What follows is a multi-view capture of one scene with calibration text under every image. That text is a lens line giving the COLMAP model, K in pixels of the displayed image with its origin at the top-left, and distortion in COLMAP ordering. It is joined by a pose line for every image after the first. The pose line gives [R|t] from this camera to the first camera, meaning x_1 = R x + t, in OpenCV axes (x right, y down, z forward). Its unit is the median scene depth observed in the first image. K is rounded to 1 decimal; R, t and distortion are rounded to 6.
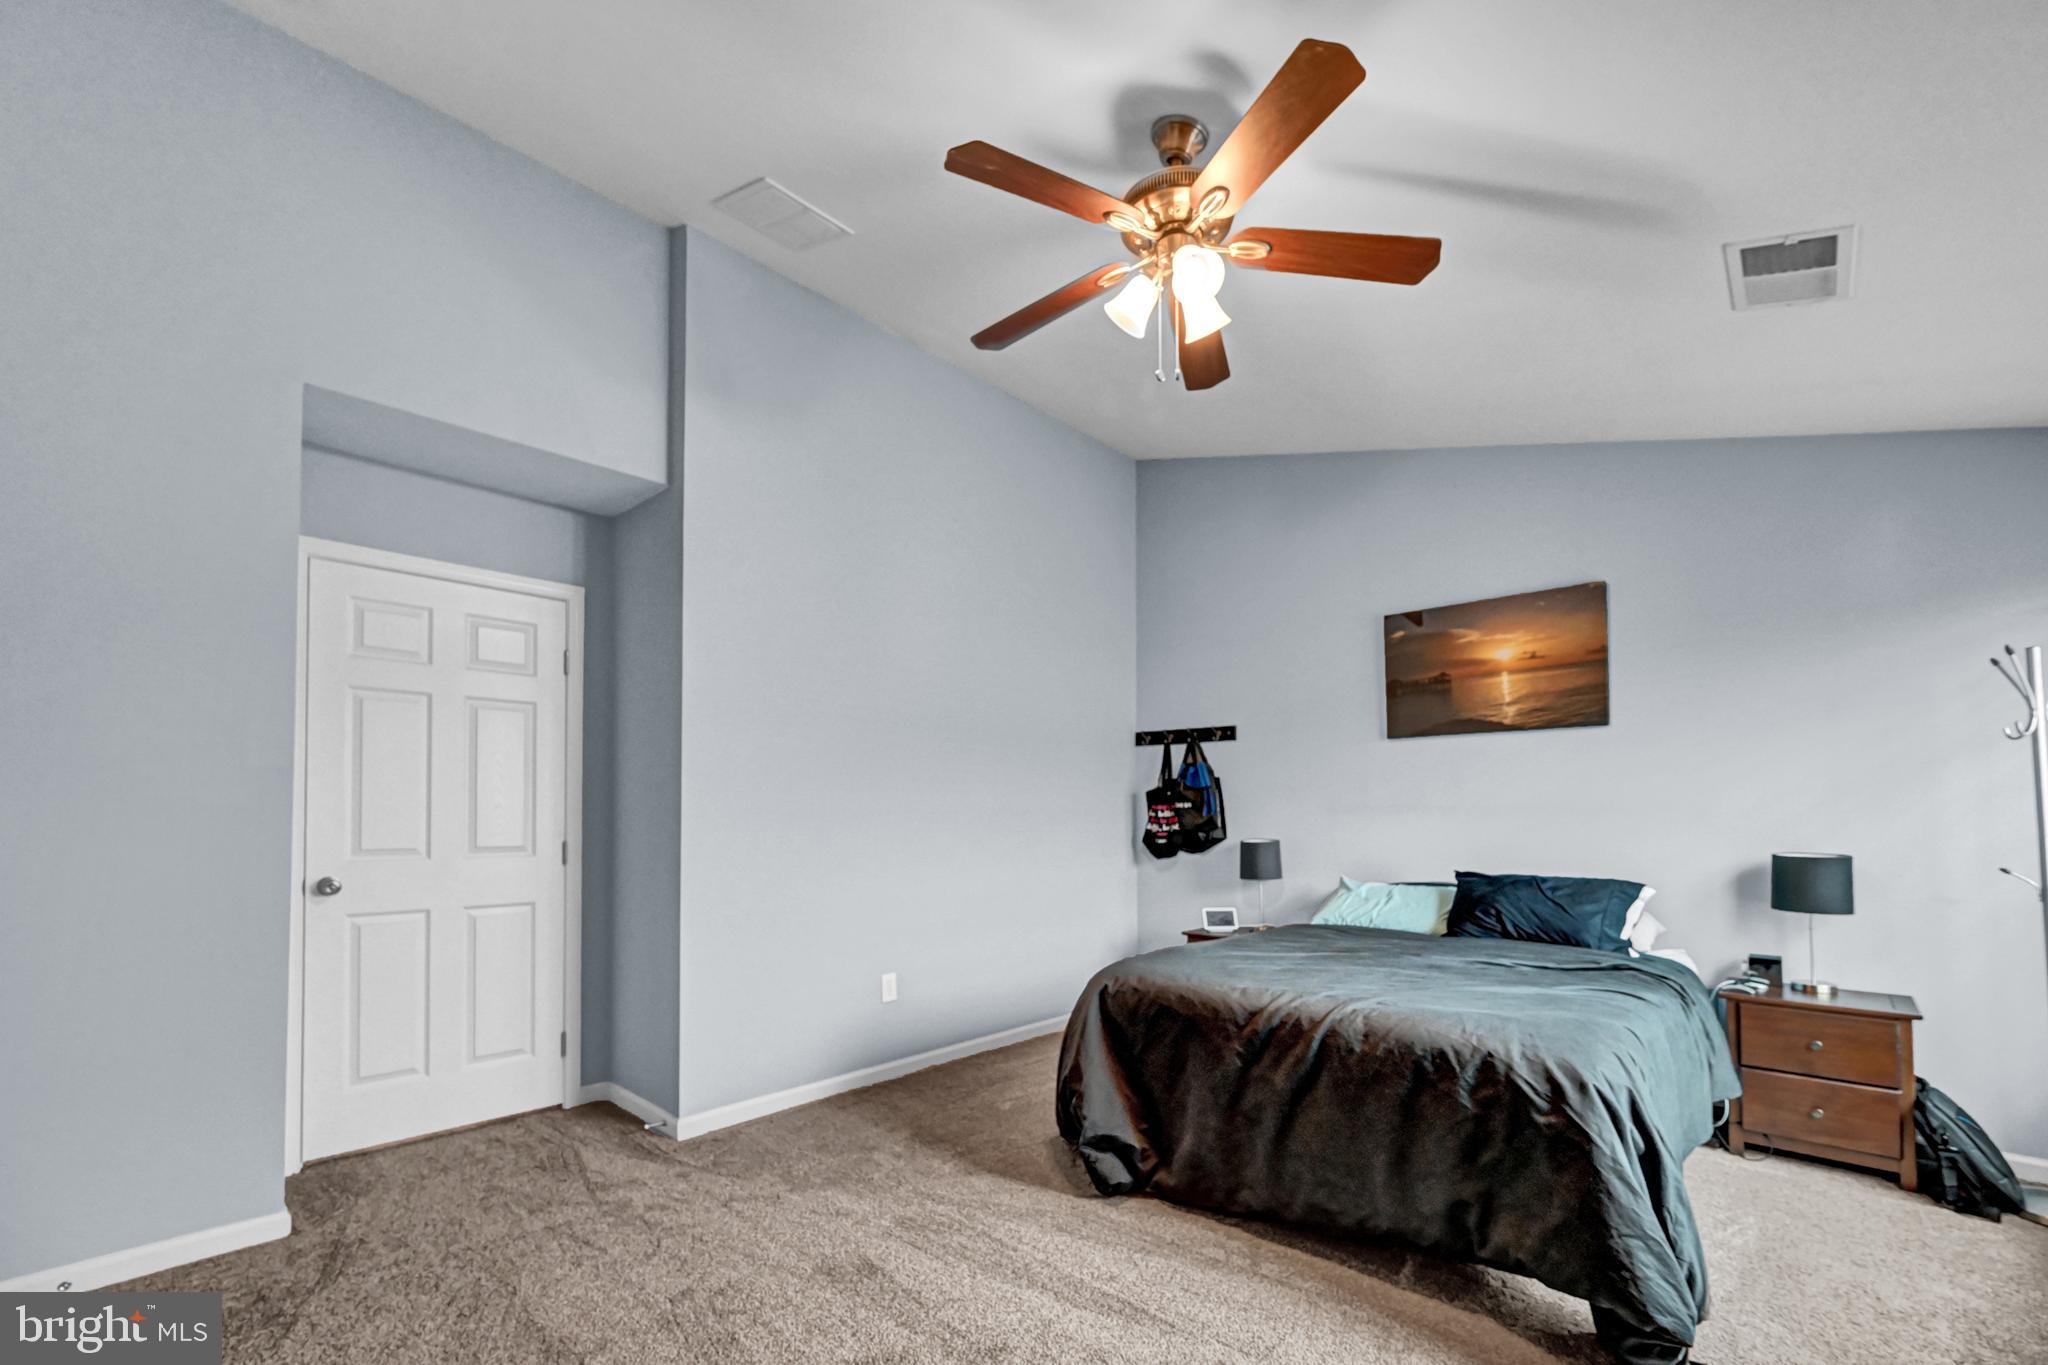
lens RADIAL K [[849.8, 0, 1009.6], [0, 849.8, 785.1], [0, 0, 1]] dist [-0.002904, -0.000336]
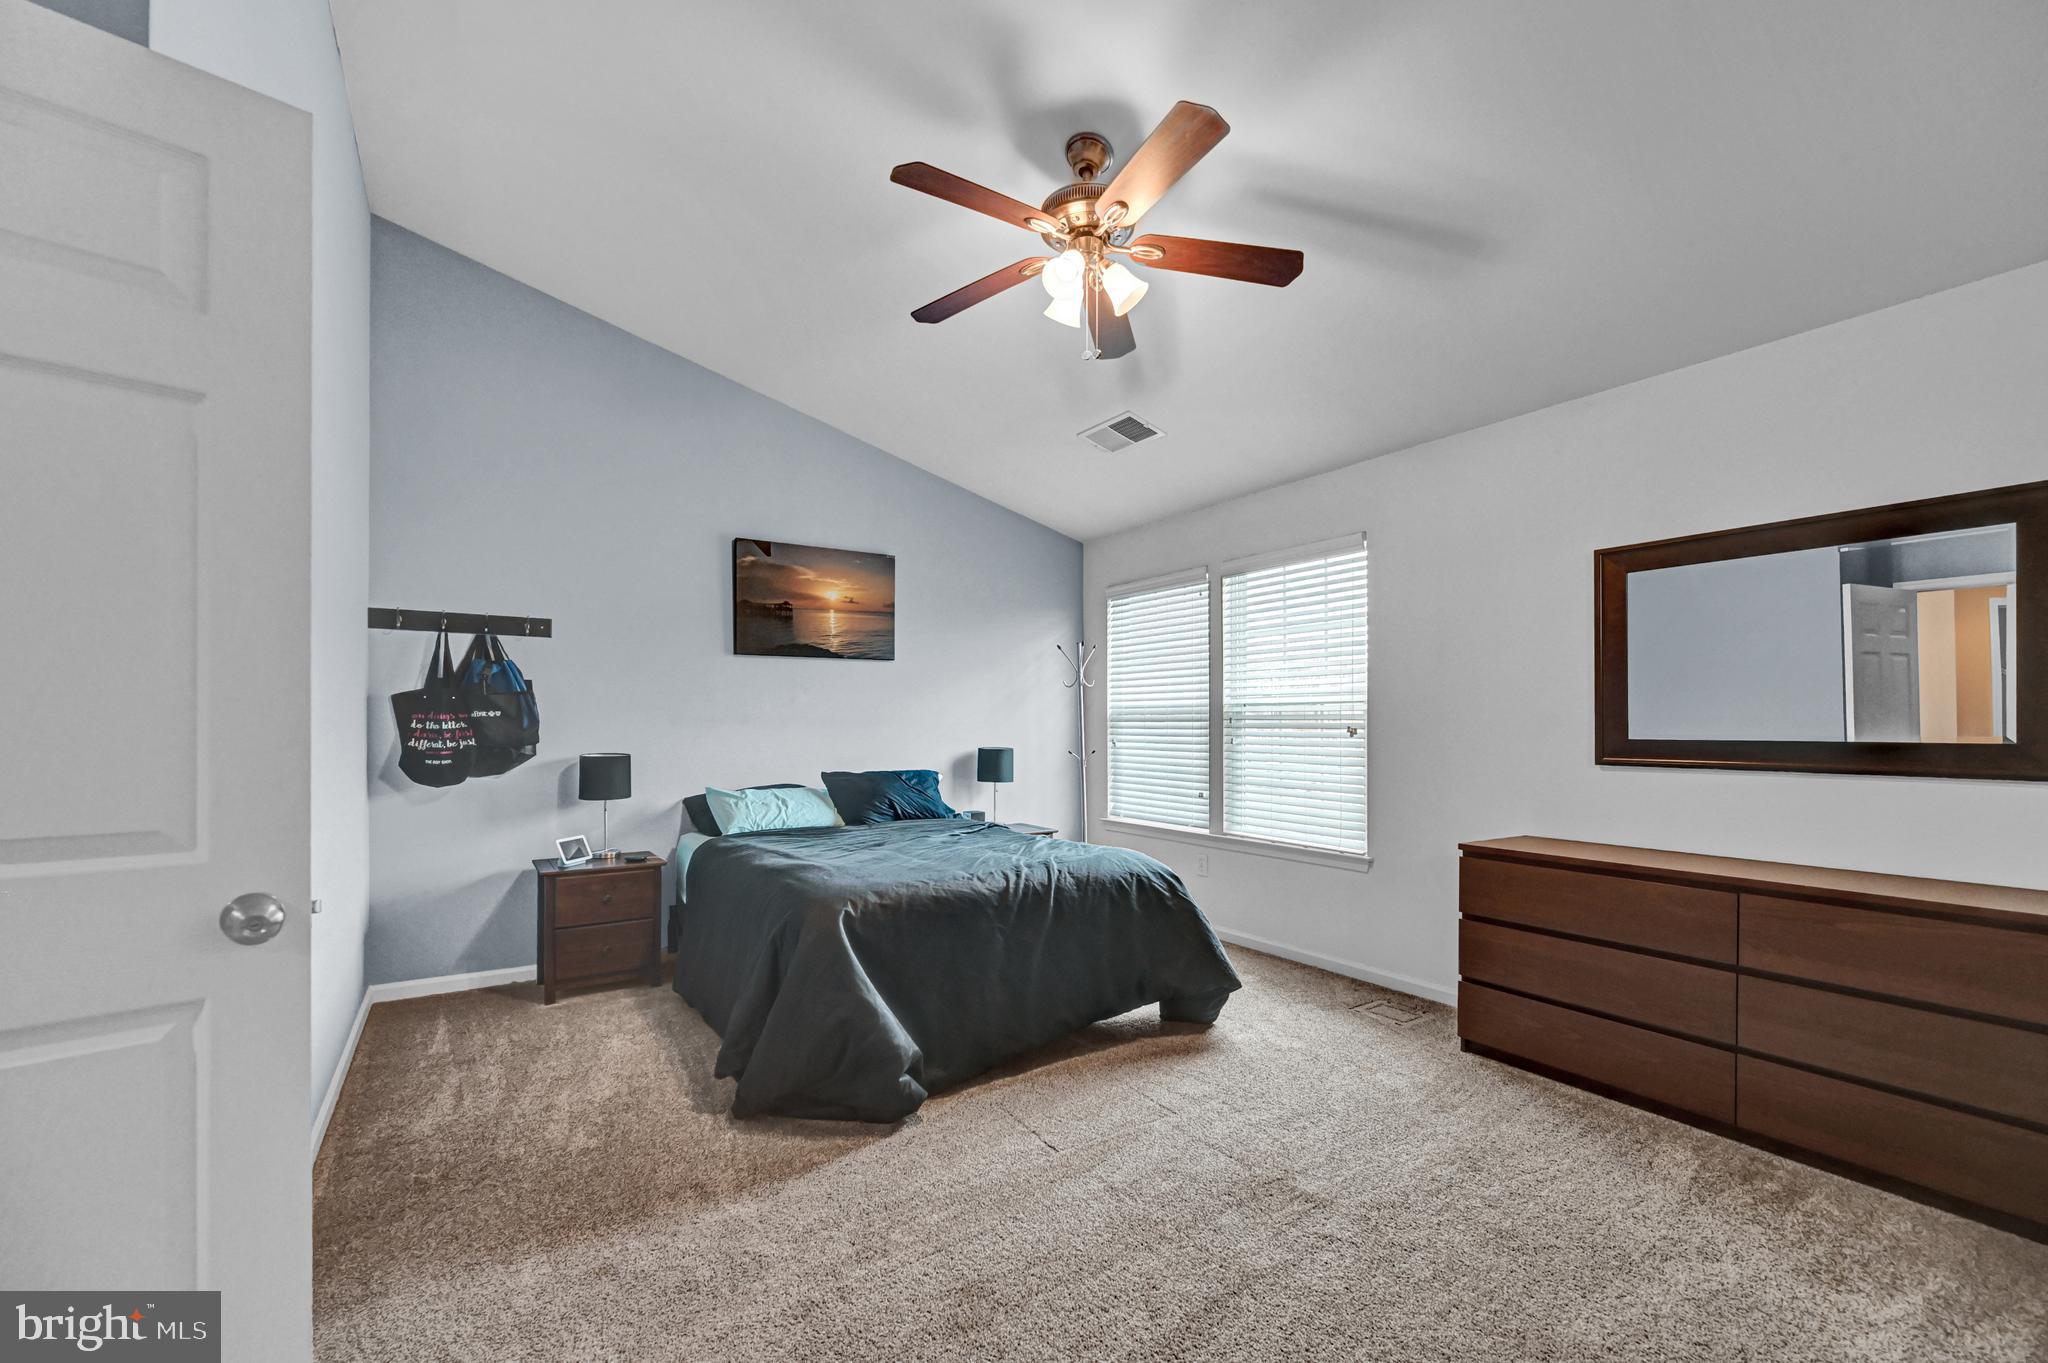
lens RADIAL K [[830.0, 0, 1011.2], [0, 830.0, 720.0], [0, 0, 1]] dist [-0.014699, 0.000990]
pose [[0.218549, 0.000757, 0.975826, -0.494055], [-0.032331, 0.999456, 0.006465, 0.010208], [-0.975290, -0.032962, 0.218455, 0.433921]]
